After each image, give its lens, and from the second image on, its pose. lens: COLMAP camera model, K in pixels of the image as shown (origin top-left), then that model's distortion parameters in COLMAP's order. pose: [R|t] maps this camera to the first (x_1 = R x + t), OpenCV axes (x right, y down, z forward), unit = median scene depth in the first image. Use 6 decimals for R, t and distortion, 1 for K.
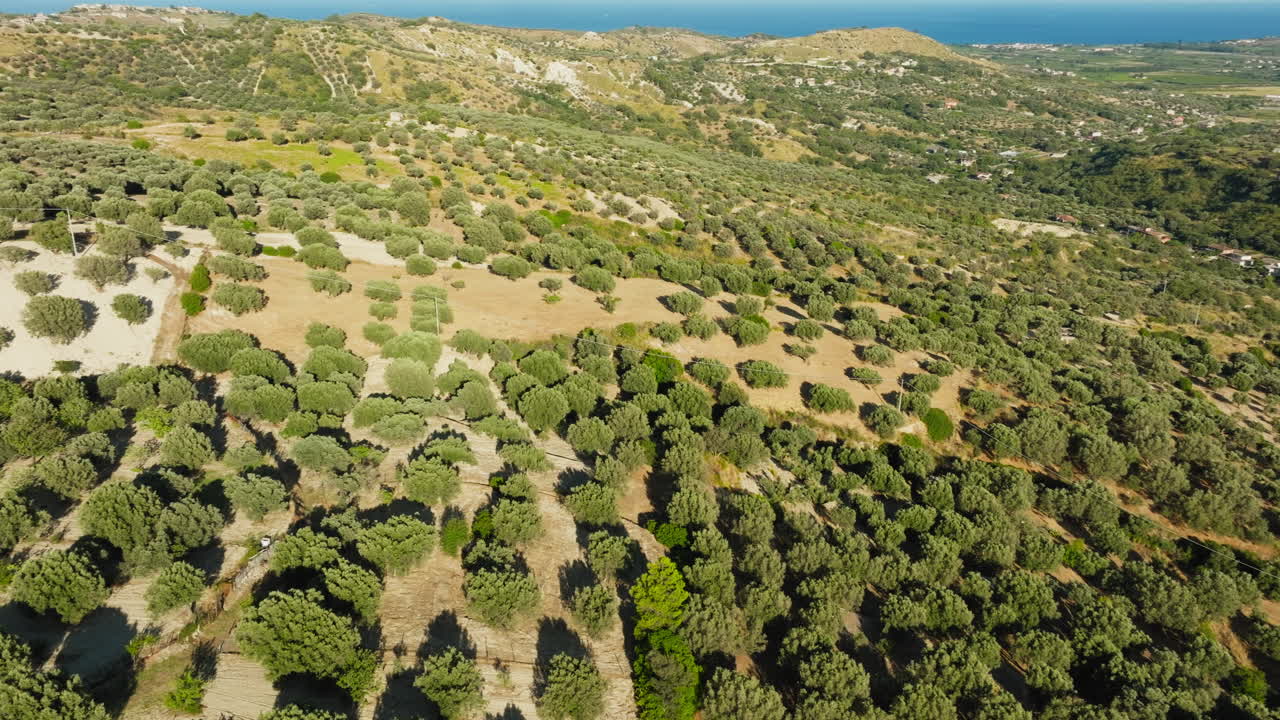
lens RADIAL K [[983.1, 0, 640.0], [0, 983.1, 360.0], [0, 0, 1]] dist [-0.001020, 0.049124]
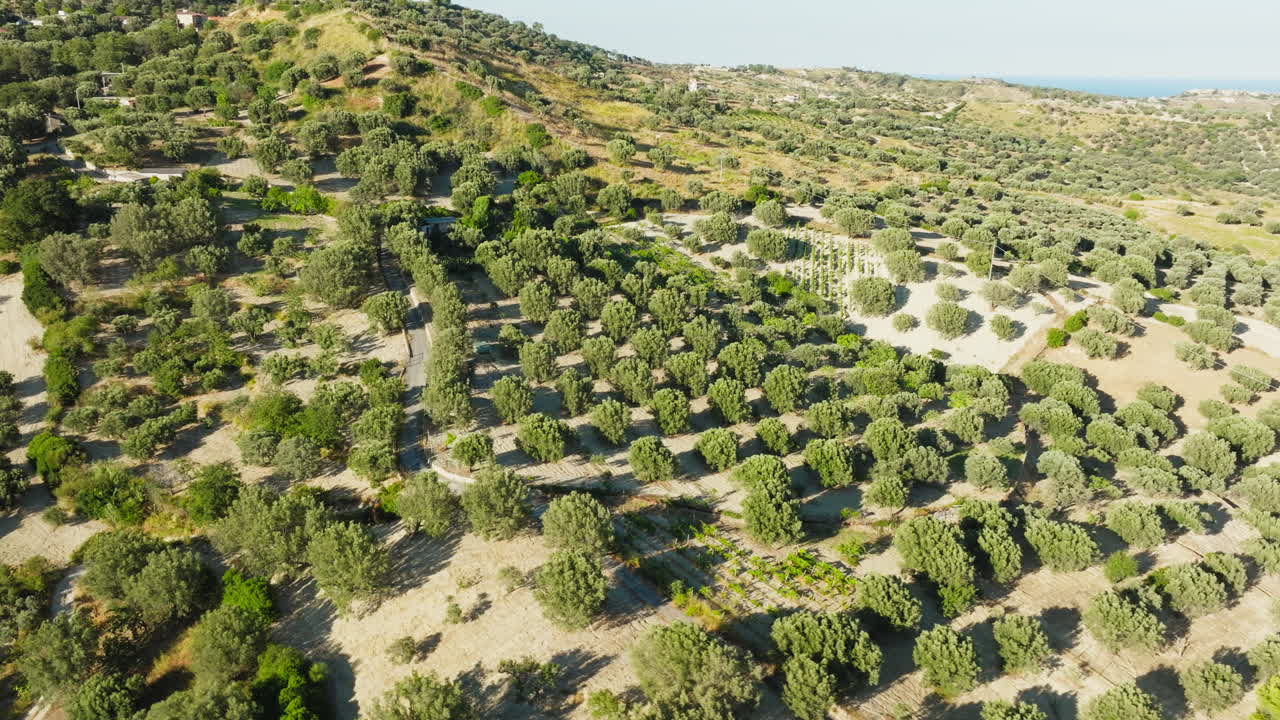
lens RADIAL K [[983.1, 0, 640.0], [0, 983.1, 360.0], [0, 0, 1]] dist [-0.001020, 0.049124]
pose [[0.545961, 0.254279, -0.798291, 0.099996], [-0.314999, 0.945220, 0.085649, 0.010763], [0.776339, 0.204700, 0.596151, -0.035337]]
